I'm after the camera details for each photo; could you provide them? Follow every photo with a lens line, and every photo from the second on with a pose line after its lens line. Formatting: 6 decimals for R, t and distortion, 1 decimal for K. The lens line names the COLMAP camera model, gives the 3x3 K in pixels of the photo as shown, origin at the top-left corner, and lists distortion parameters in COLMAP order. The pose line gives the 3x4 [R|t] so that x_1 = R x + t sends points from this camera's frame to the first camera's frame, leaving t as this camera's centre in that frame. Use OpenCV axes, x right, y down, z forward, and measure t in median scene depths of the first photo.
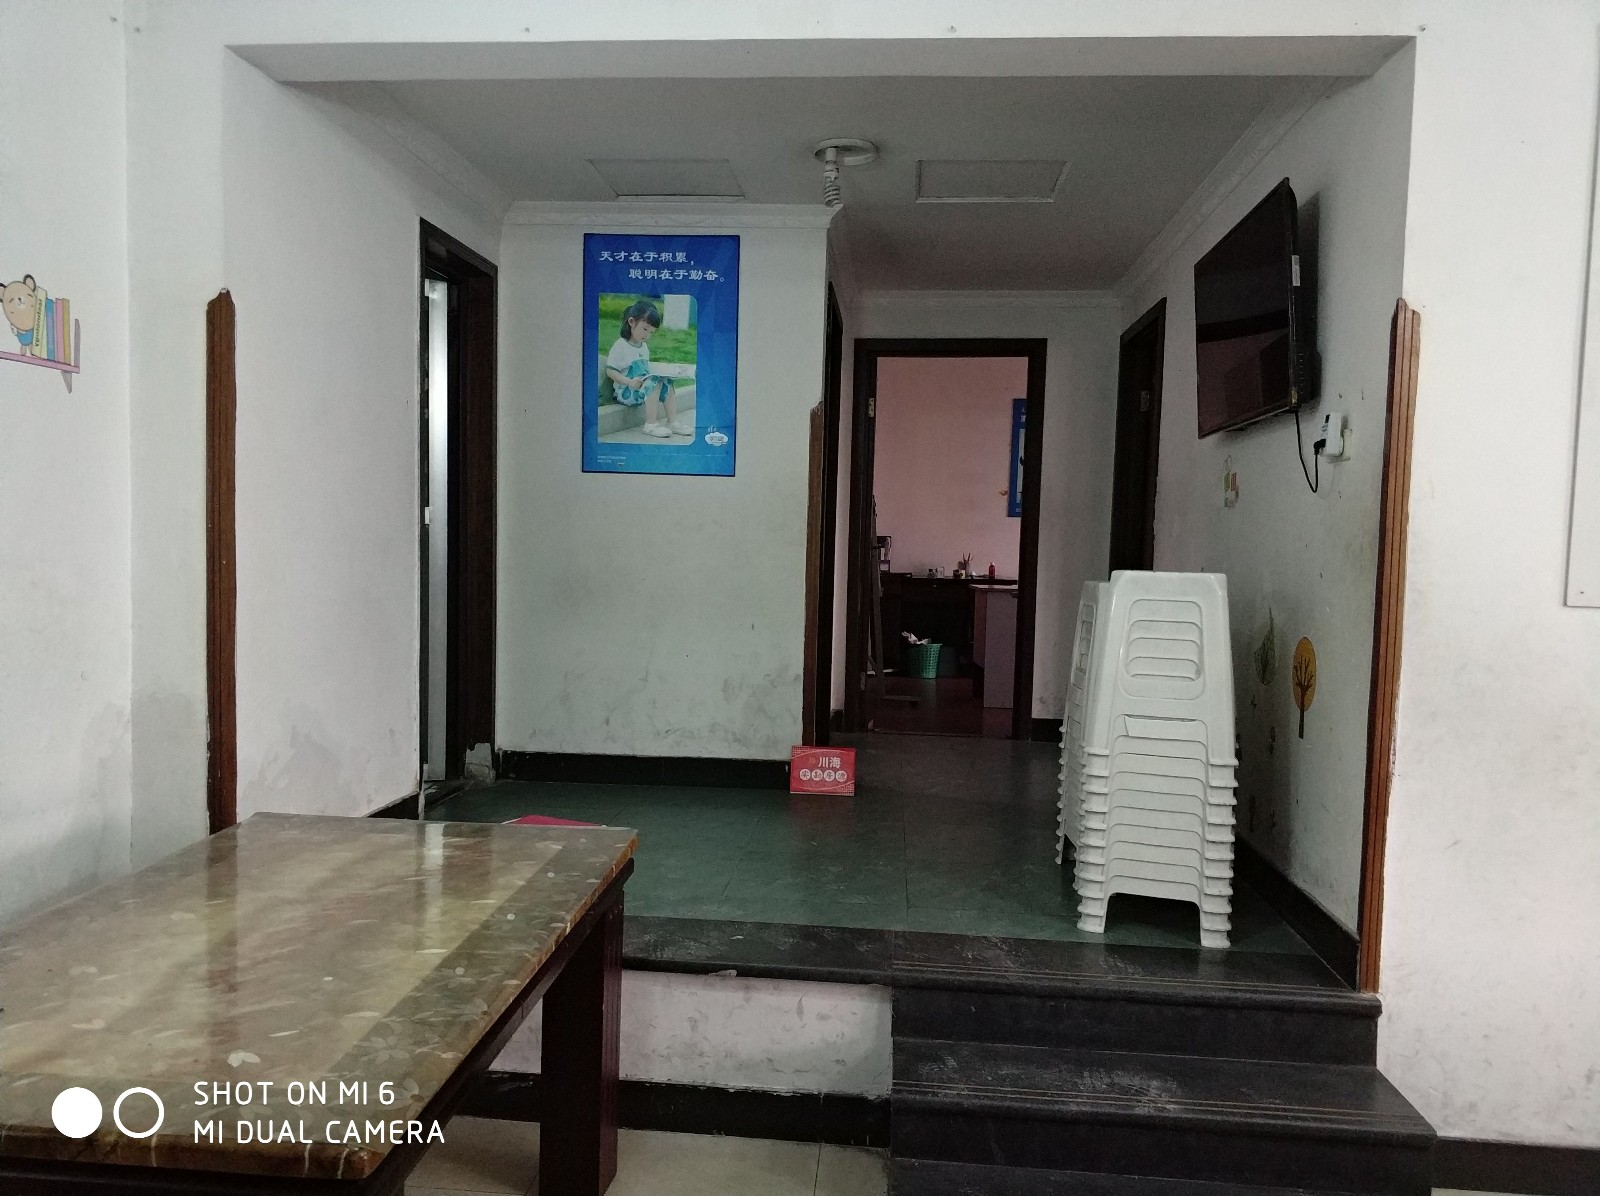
lens RADIAL K [[1234.5, 0, 798.0], [0, 1234.5, 595.2], [0, 0, 1]] dist [0.000007, 0.004726]
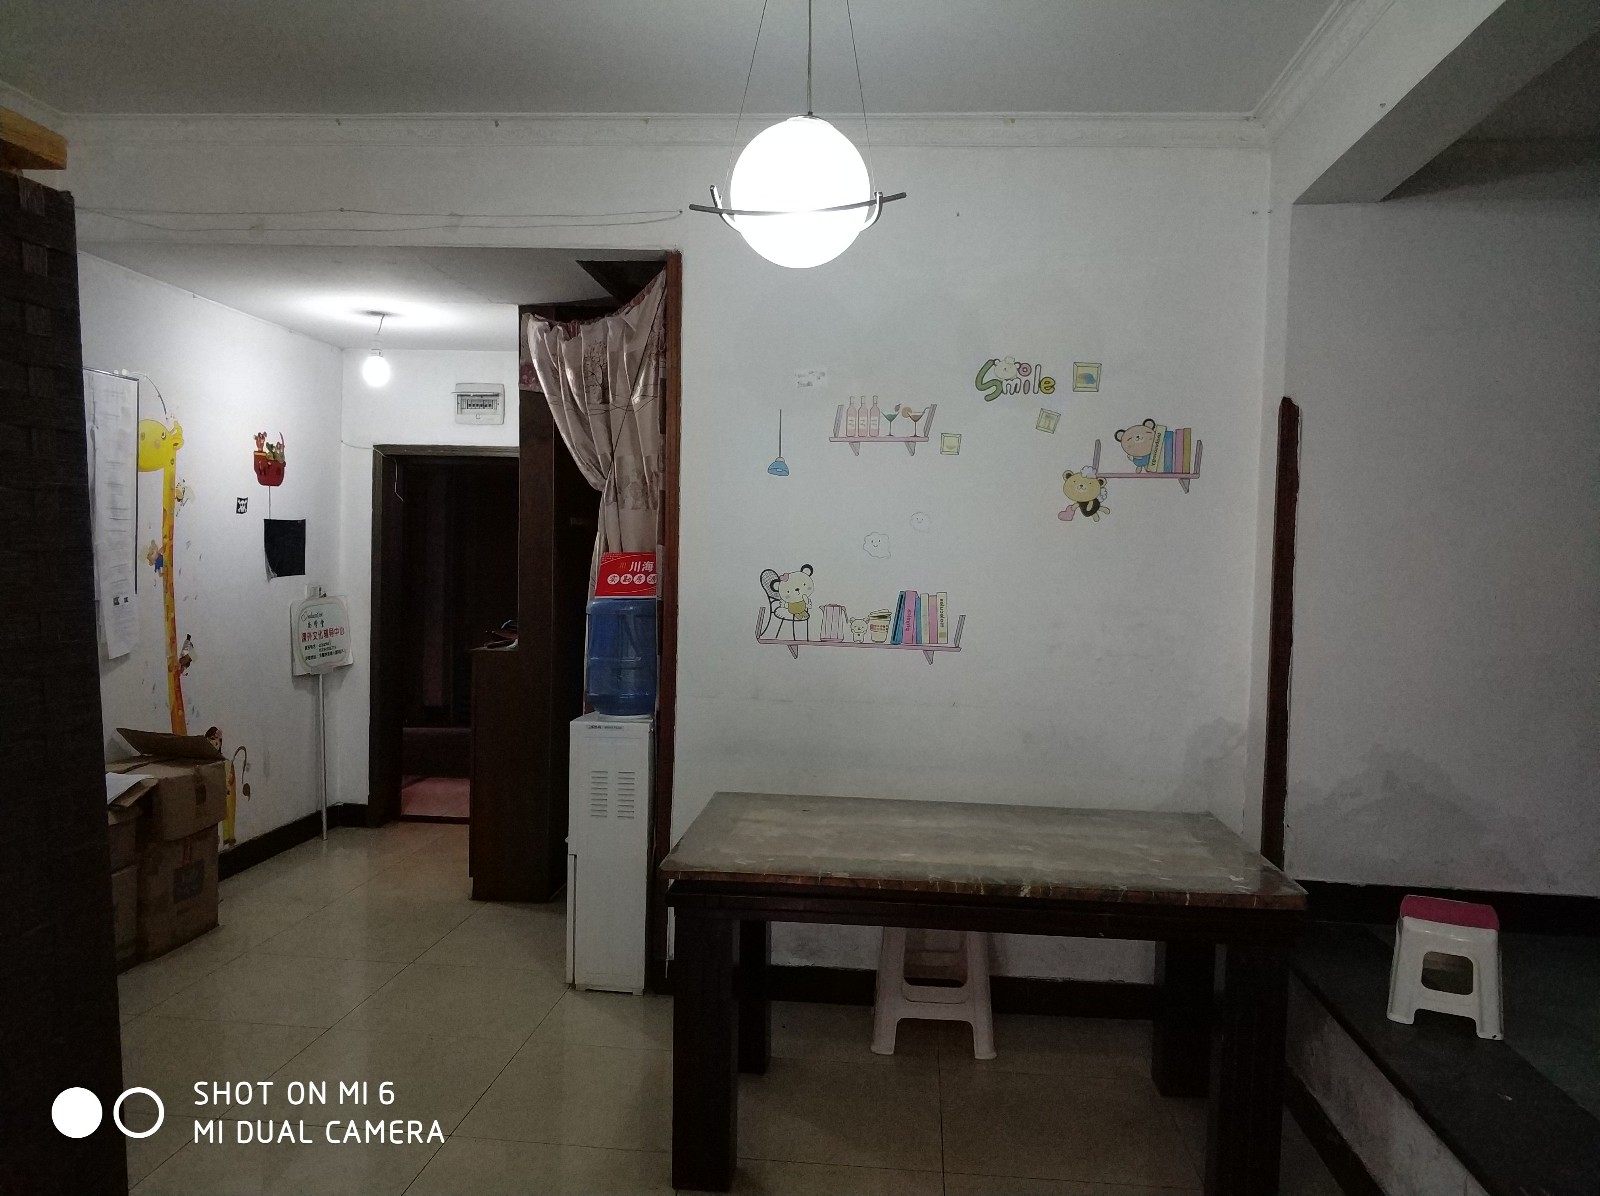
lens RADIAL K [[1234.5, 0, 800.4], [0, 1234.5, 603.4], [0, 0, 1]] dist [0.000007, 0.004726]
pose [[-0.005674, 0.006247, -0.999964, 0.842994], [-0.070932, 0.997459, 0.006633, -0.015513], [0.997465, 0.070967, -0.005217, 0.579666]]
